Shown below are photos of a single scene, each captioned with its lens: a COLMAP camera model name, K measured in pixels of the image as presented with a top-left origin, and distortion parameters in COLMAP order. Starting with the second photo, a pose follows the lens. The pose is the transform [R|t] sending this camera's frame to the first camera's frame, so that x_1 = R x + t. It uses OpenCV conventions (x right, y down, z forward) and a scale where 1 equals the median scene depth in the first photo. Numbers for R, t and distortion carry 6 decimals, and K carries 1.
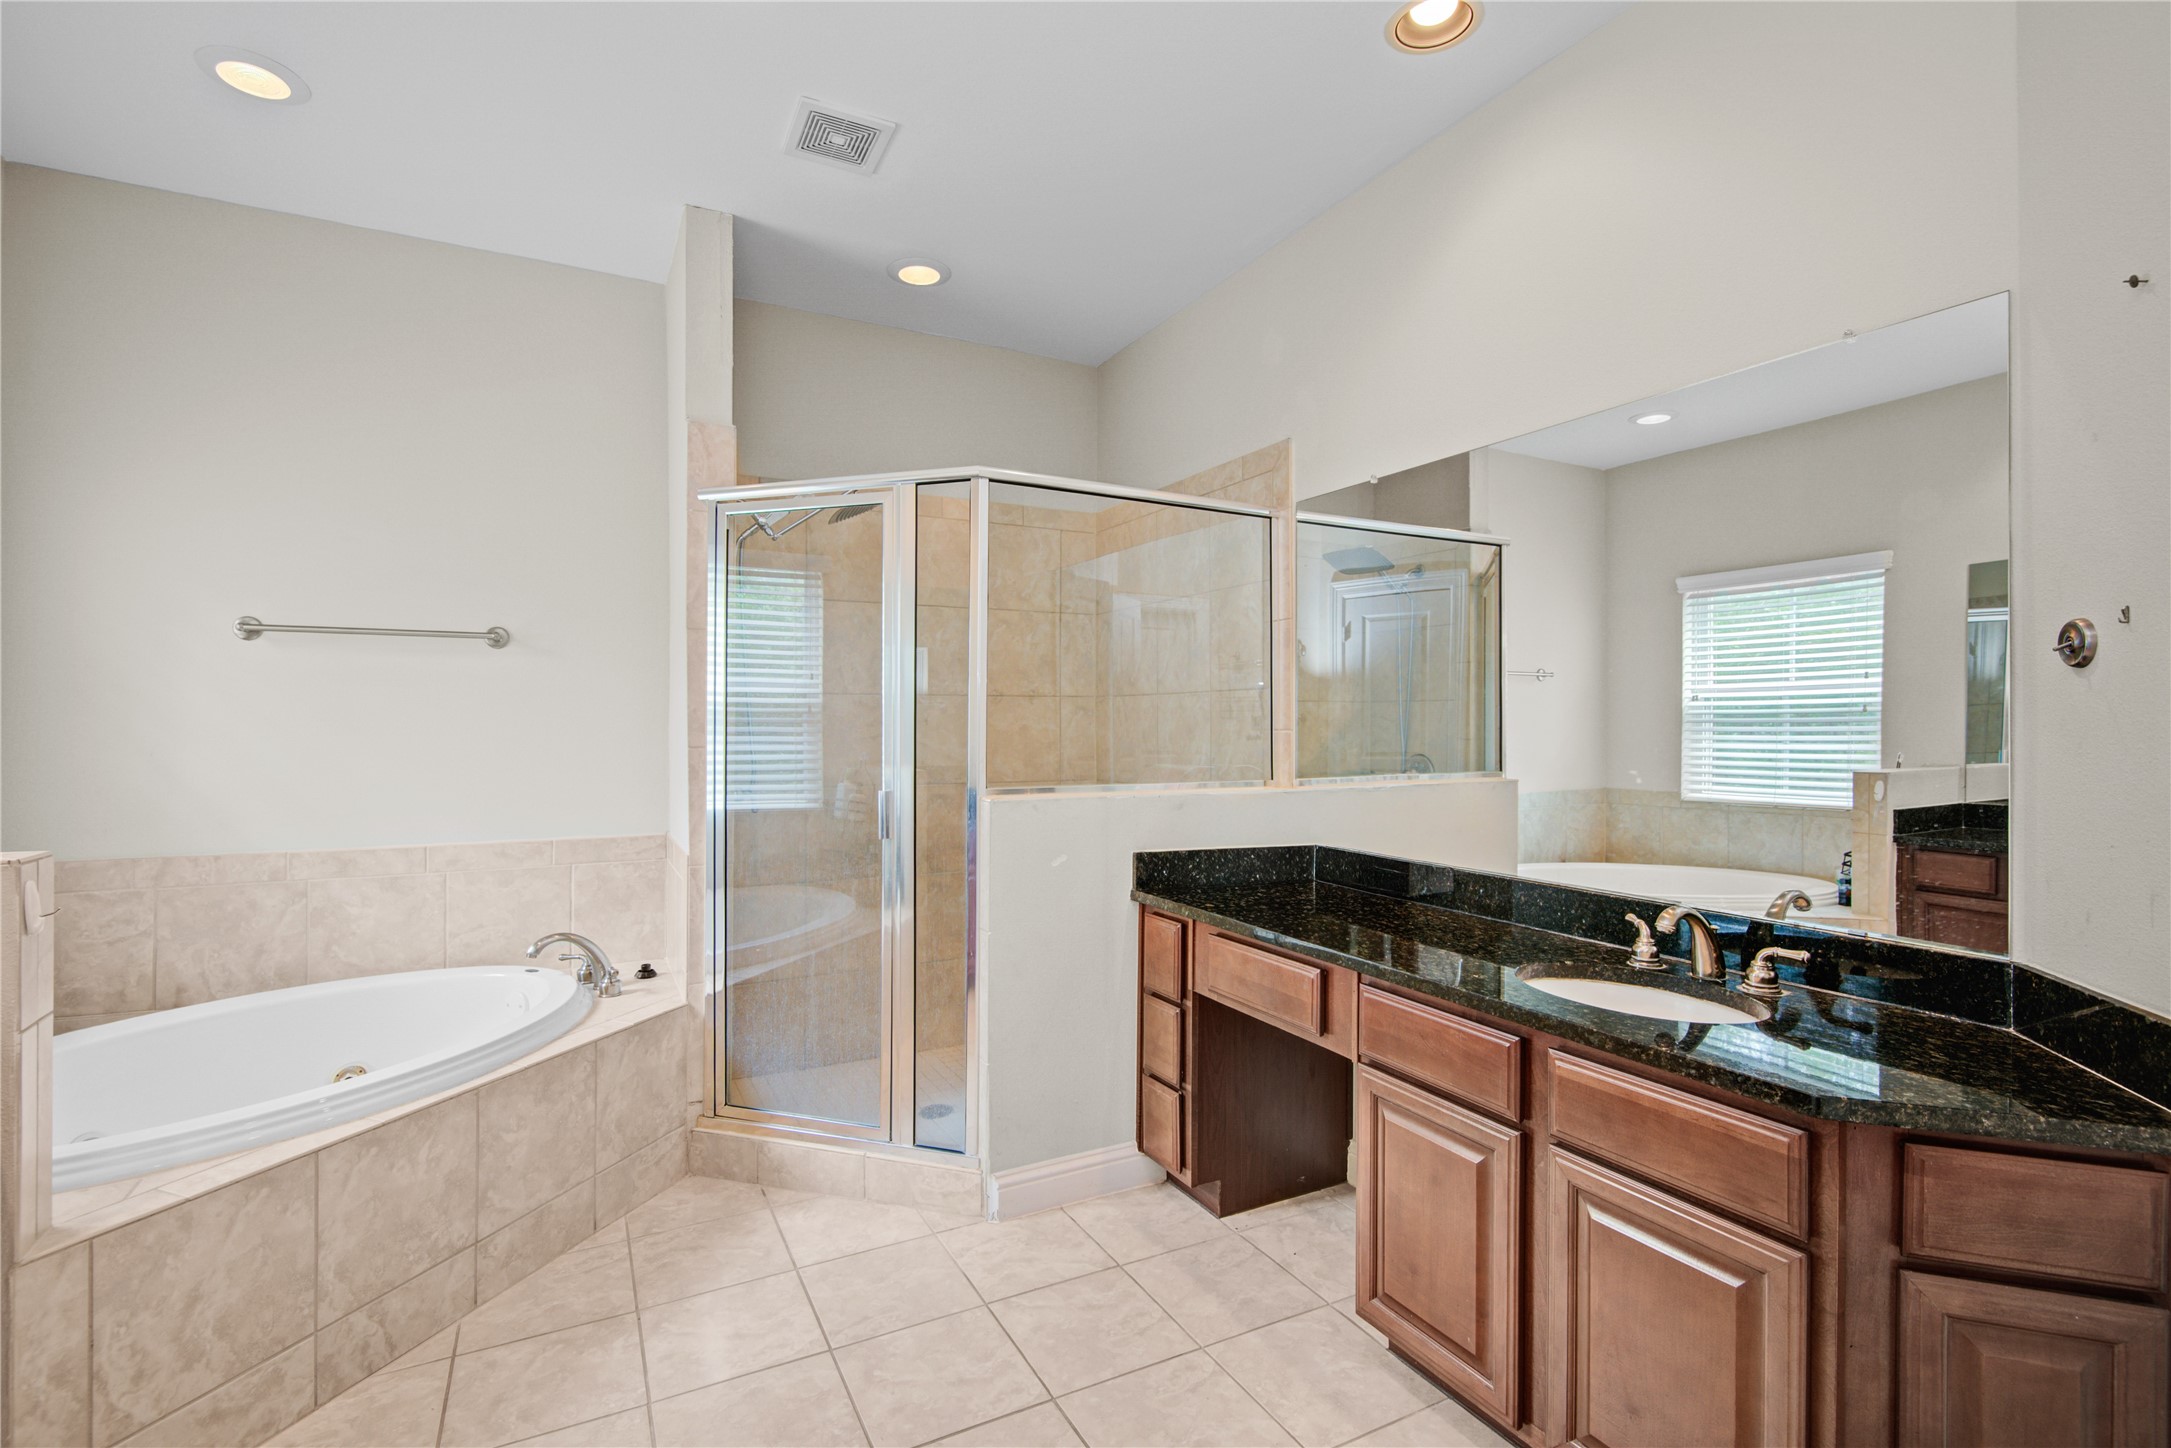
lens RADIAL K [[994.8, 0, 1102.8], [0, 994.8, 728.7], [0, 0, 1]] dist [-0.001744, -0.001108]
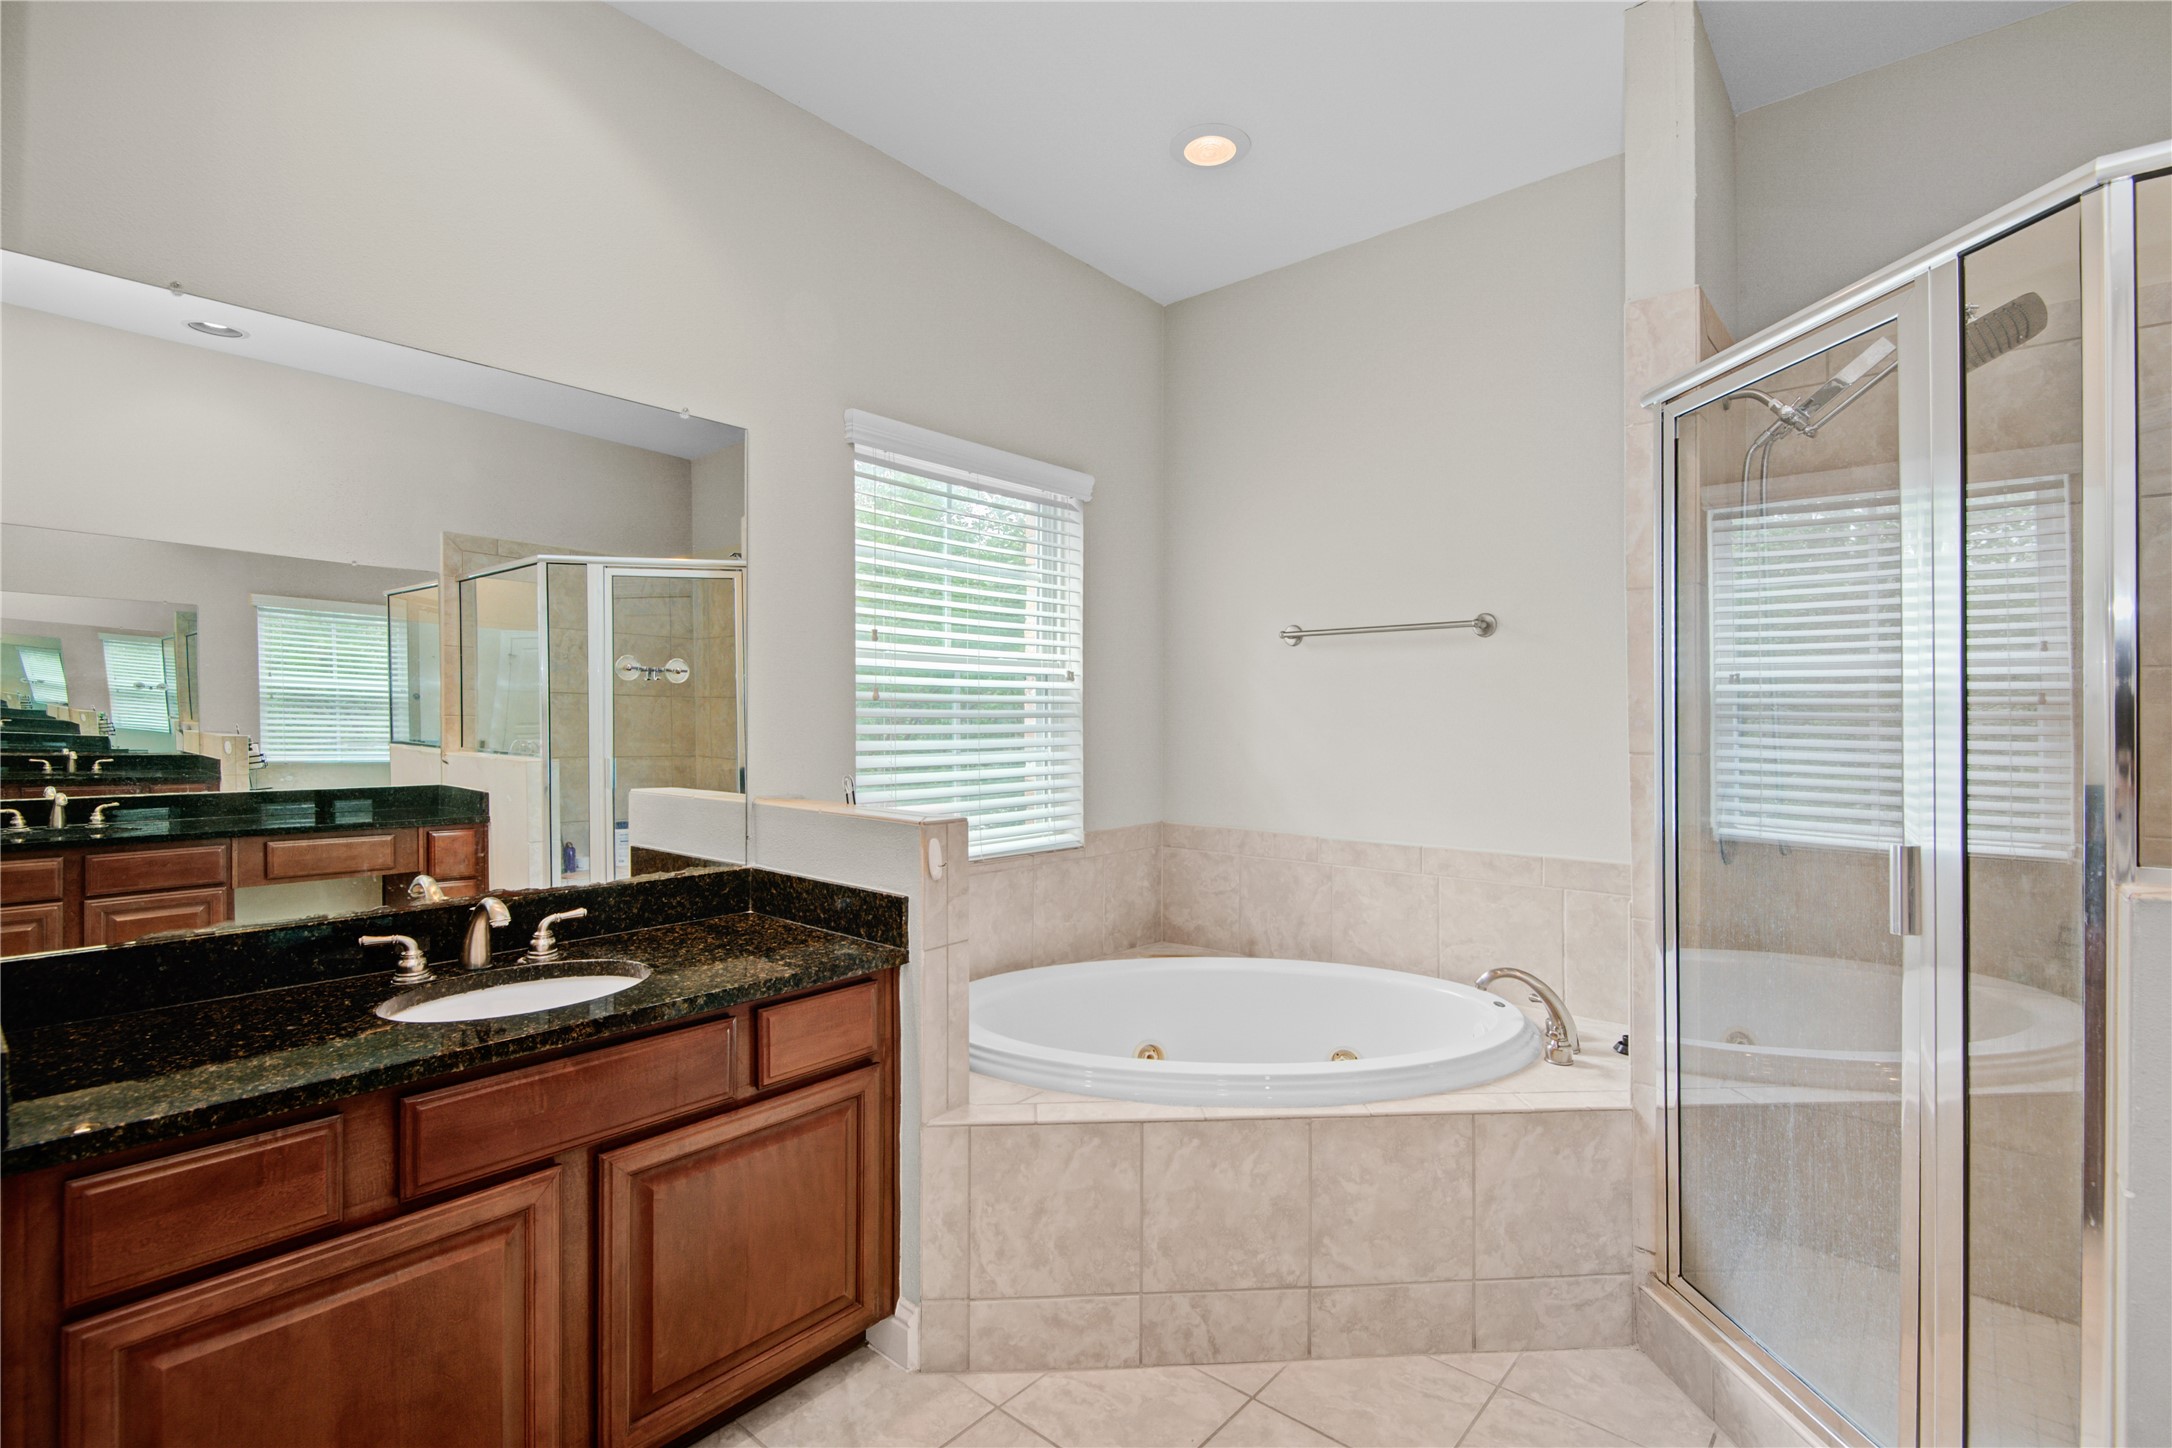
lens RADIAL K [[1015.6, 0, 1014.8], [0, 1015.6, 705.5], [0, 0, 1]] dist [0.001280, -0.000624]
pose [[0.355275, -0.009958, -0.934709, 0.135106], [-0.007024, 0.999887, -0.013322, -0.003648], [0.934736, 0.011298, 0.355164, 0.359153]]
